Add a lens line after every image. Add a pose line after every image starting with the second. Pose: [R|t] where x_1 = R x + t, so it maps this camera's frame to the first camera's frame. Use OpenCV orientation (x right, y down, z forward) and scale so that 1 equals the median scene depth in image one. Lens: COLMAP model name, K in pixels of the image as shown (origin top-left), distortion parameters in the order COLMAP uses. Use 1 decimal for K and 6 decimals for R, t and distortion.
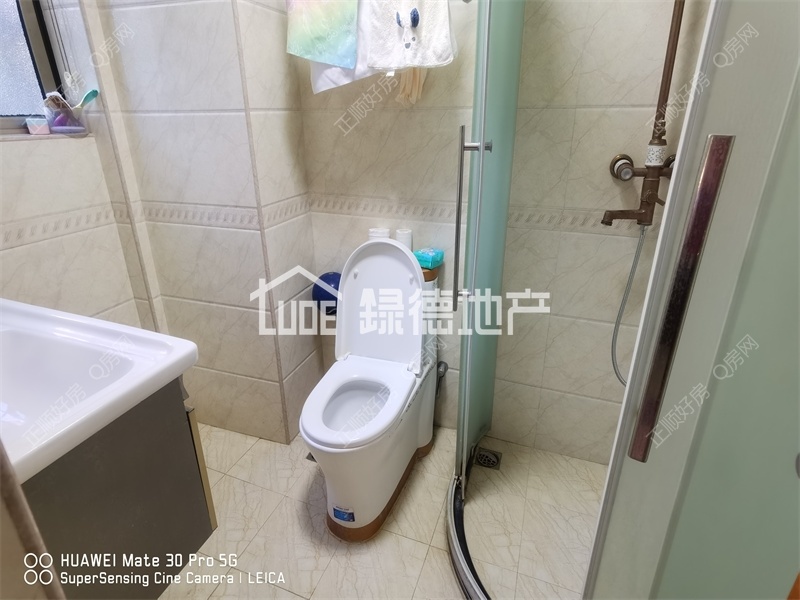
lens RADIAL K [[419.0, 0, 399.3], [0, 419.0, 300.3], [0, 0, 1]] dist [0.004908, 0.002457]
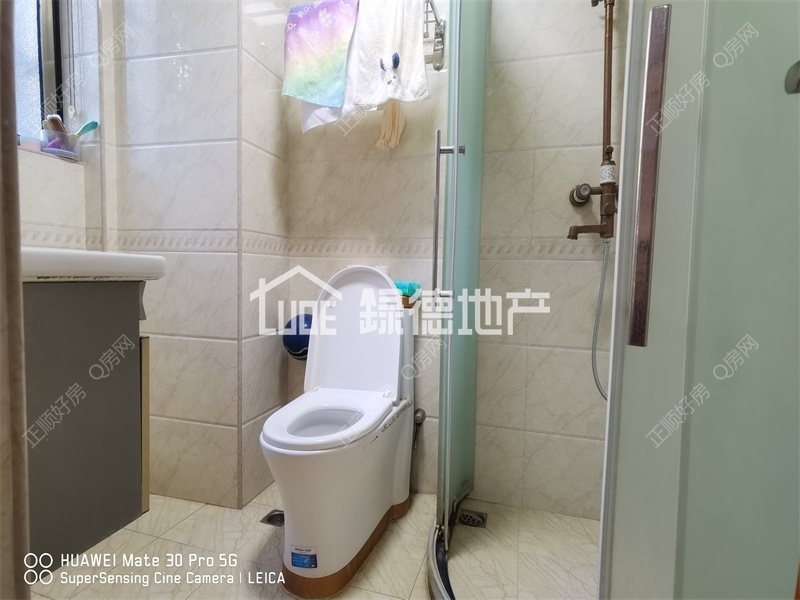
lens RADIAL K [[419.0, 0, 402.7], [0, 419.0, 300.7], [0, 0, 1]] dist [0.004908, 0.002457]
pose [[0.996978, 0.023933, 0.073908, -0.011045], [-0.001338, 0.956511, -0.291693, 0.237388], [-0.077675, 0.290713, 0.953652, 0.049877]]
